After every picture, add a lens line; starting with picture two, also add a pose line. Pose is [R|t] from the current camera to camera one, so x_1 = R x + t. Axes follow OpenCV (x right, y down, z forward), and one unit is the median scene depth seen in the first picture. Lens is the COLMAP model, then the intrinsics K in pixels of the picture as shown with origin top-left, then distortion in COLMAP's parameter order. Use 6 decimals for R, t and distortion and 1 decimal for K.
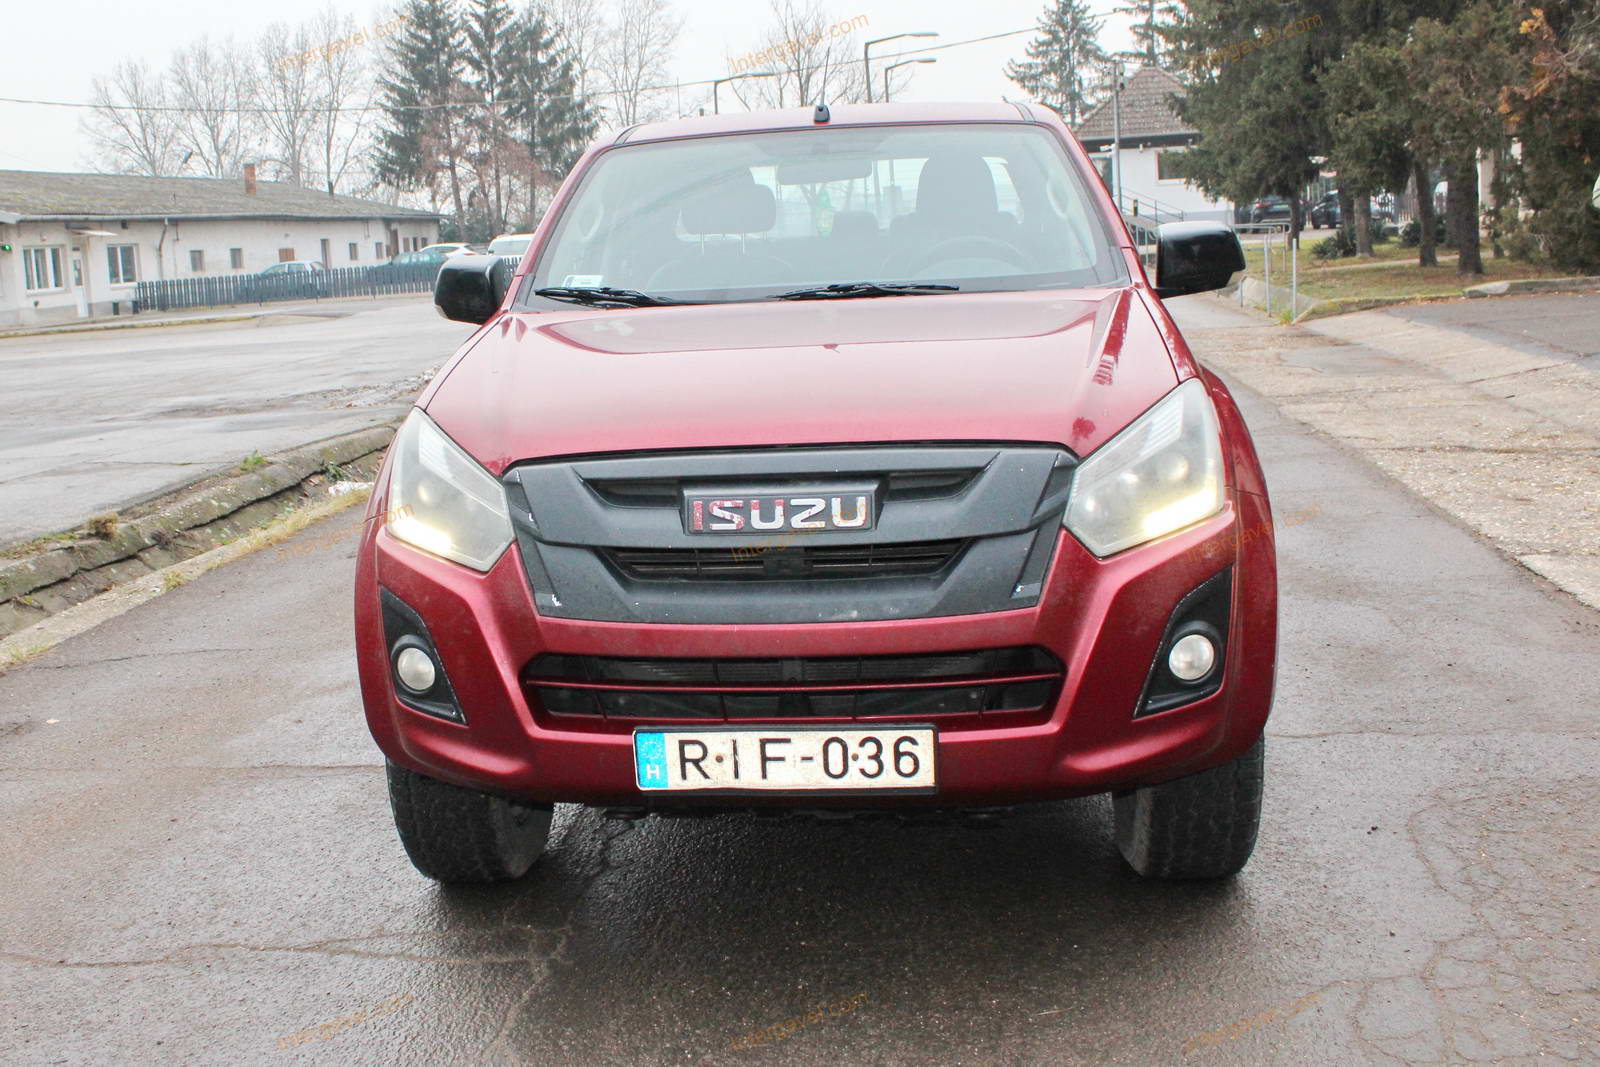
lens RADIAL K [[1613.0, 0, 681.2], [0, 1613.0, 508.9], [0, 0, 1]] dist [-0.159489, 0.133579]
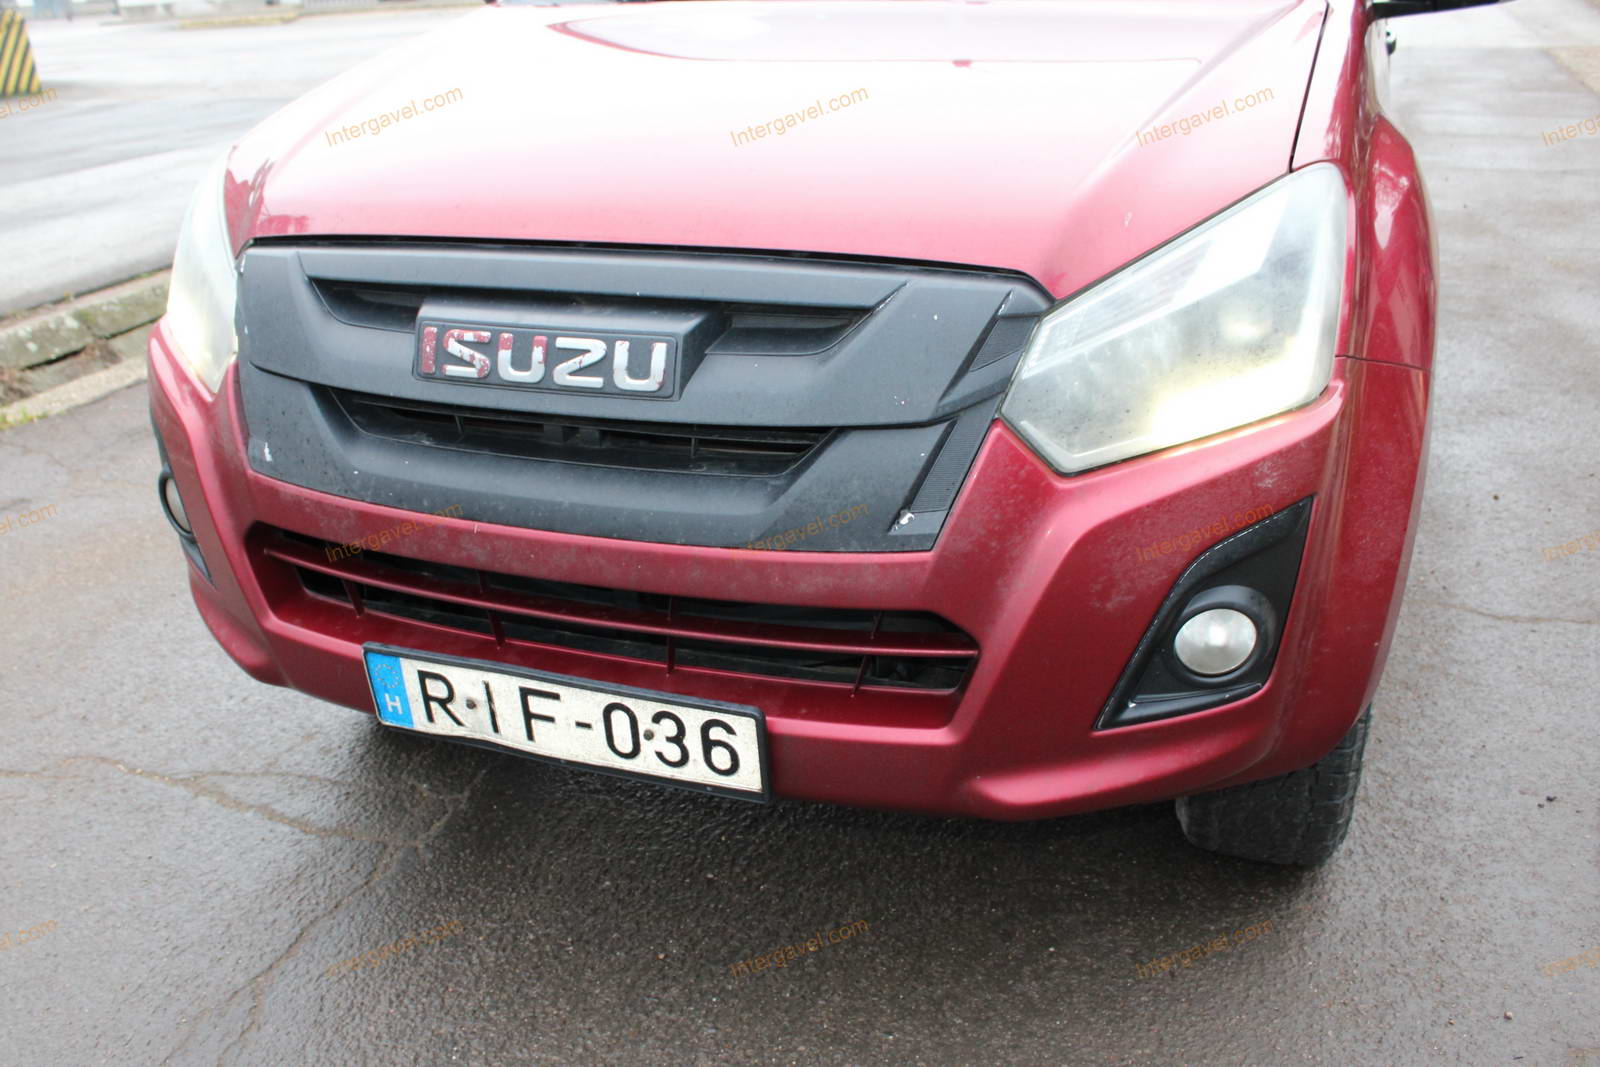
lens RADIAL K [[1379.3, 0, 776.9], [0, 1379.3, 576.4], [0, 0, 1]] dist [-0.153297, 0.104002]
pose [[0.976407, 0.110085, -0.185772, 0.254942], [-0.053494, 0.956791, 0.285813, -0.071749], [0.209209, -0.269132, 0.940106, 0.489028]]
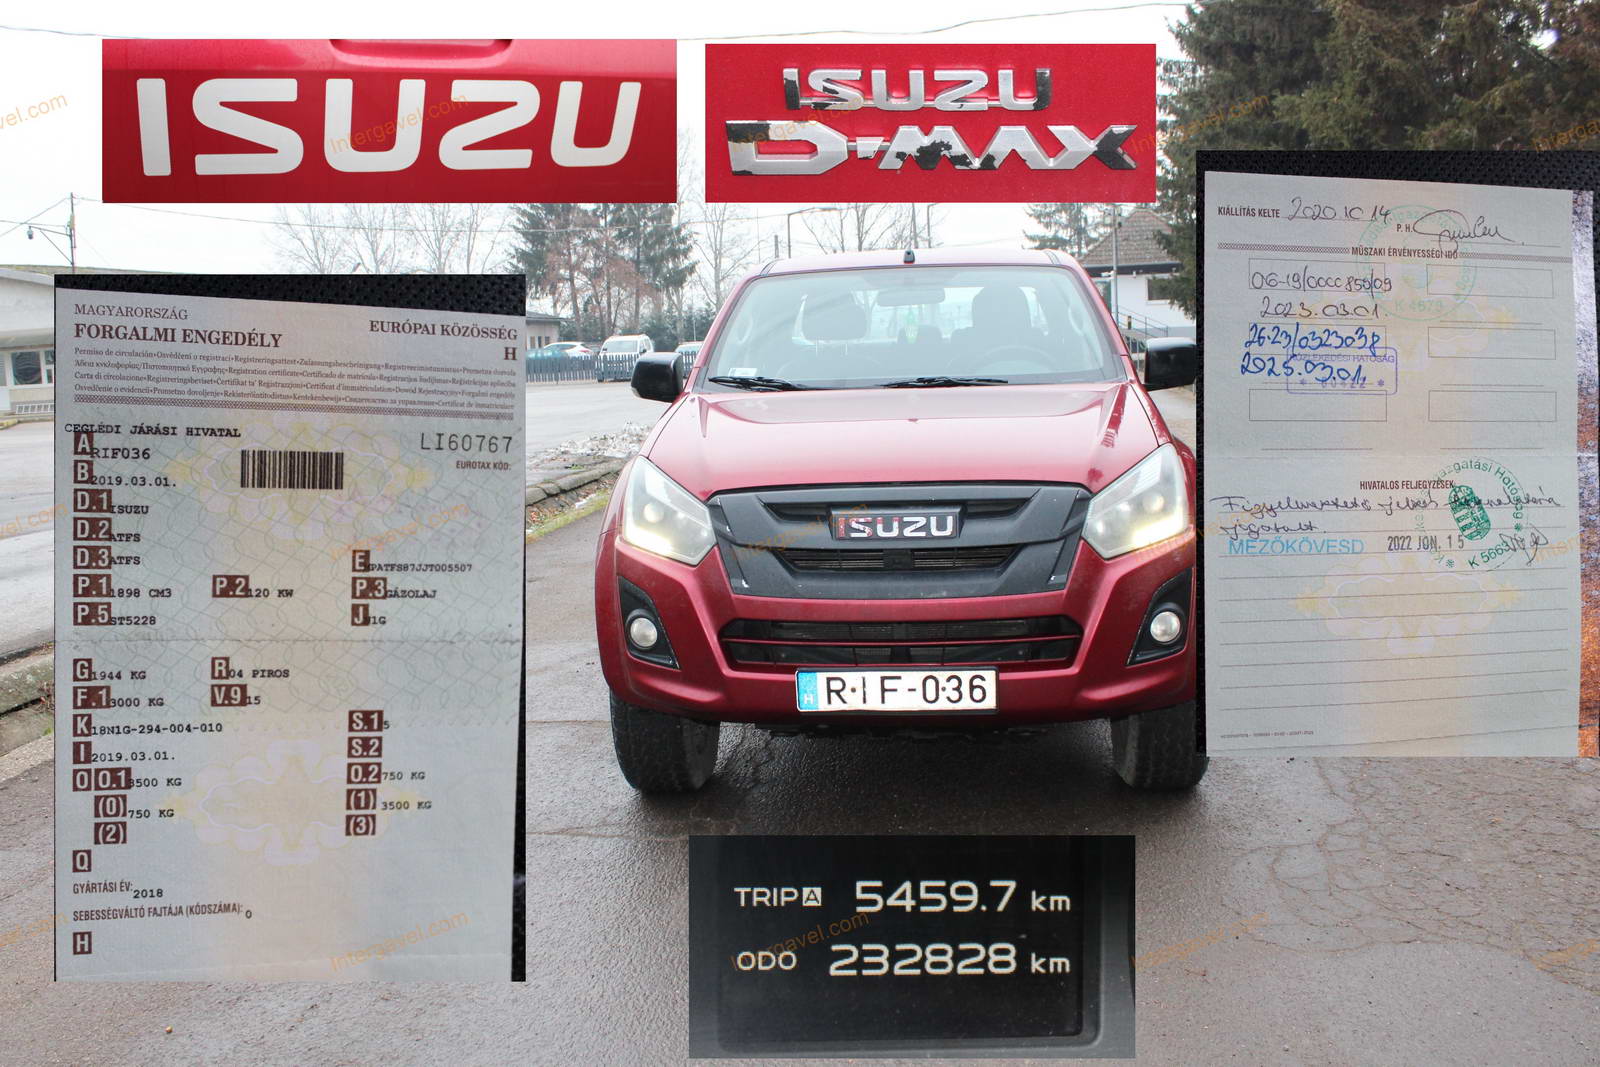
lens RADIAL K [[1331.9, 0, 804.0], [0, 1331.9, 538.9], [0, 0, 1]] dist [-0.165227, 0.149067]
pose [[0.999208, 0.013352, 0.037496, -0.070779], [-0.012633, 0.999733, -0.019358, 0.039033], [-0.037744, 0.018869, 0.999109, -0.241764]]
